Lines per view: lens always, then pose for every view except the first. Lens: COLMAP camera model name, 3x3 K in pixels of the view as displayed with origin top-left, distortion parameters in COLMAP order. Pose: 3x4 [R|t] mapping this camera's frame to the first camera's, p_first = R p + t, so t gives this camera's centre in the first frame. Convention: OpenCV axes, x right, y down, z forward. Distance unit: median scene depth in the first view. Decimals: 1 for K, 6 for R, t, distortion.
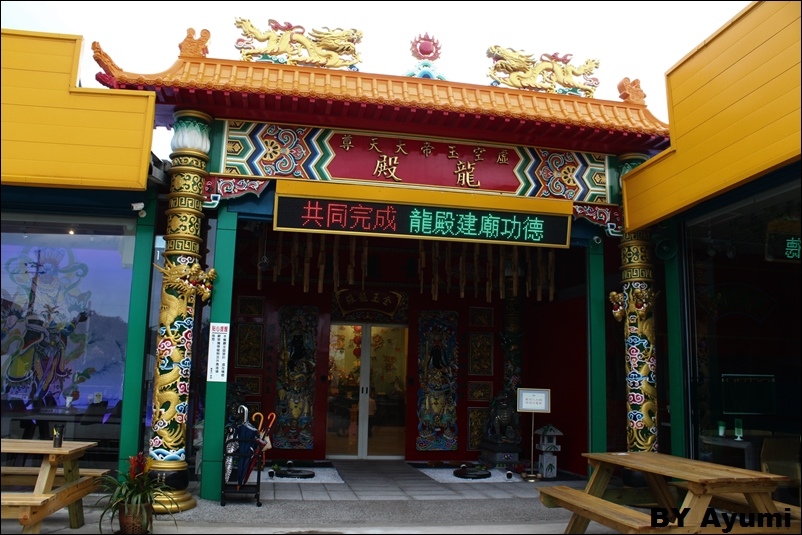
lens RADIAL K [[666.0, 0, 404.4], [0, 666.0, 267.3], [0, 0, 1]] dist [-0.142935, 0.091579]
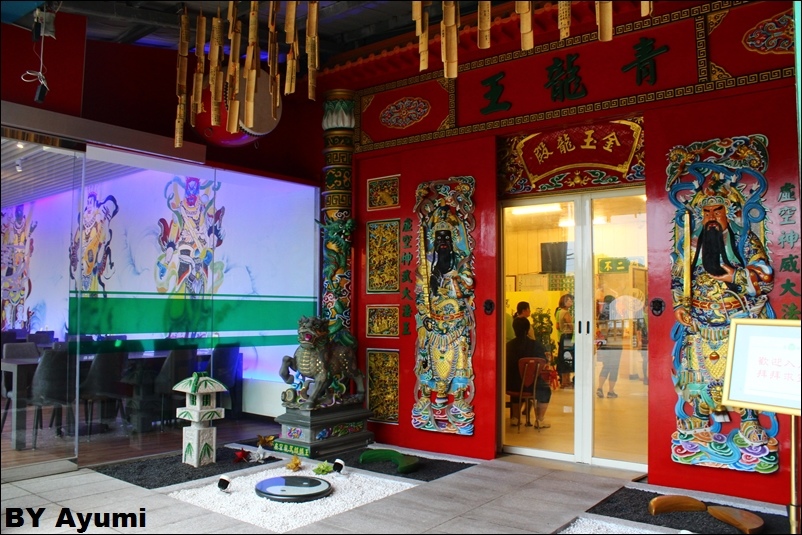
lens RADIAL K [[666.0, 0, 397.6], [0, 666.0, 269.0], [0, 0, 1]] dist [-0.142935, 0.091579]
pose [[0.653020, -0.068040, -0.754278, 0.237123], [0.139695, 0.989688, 0.031667, 0.111633], [0.744345, -0.126048, 0.655791, 0.601984]]
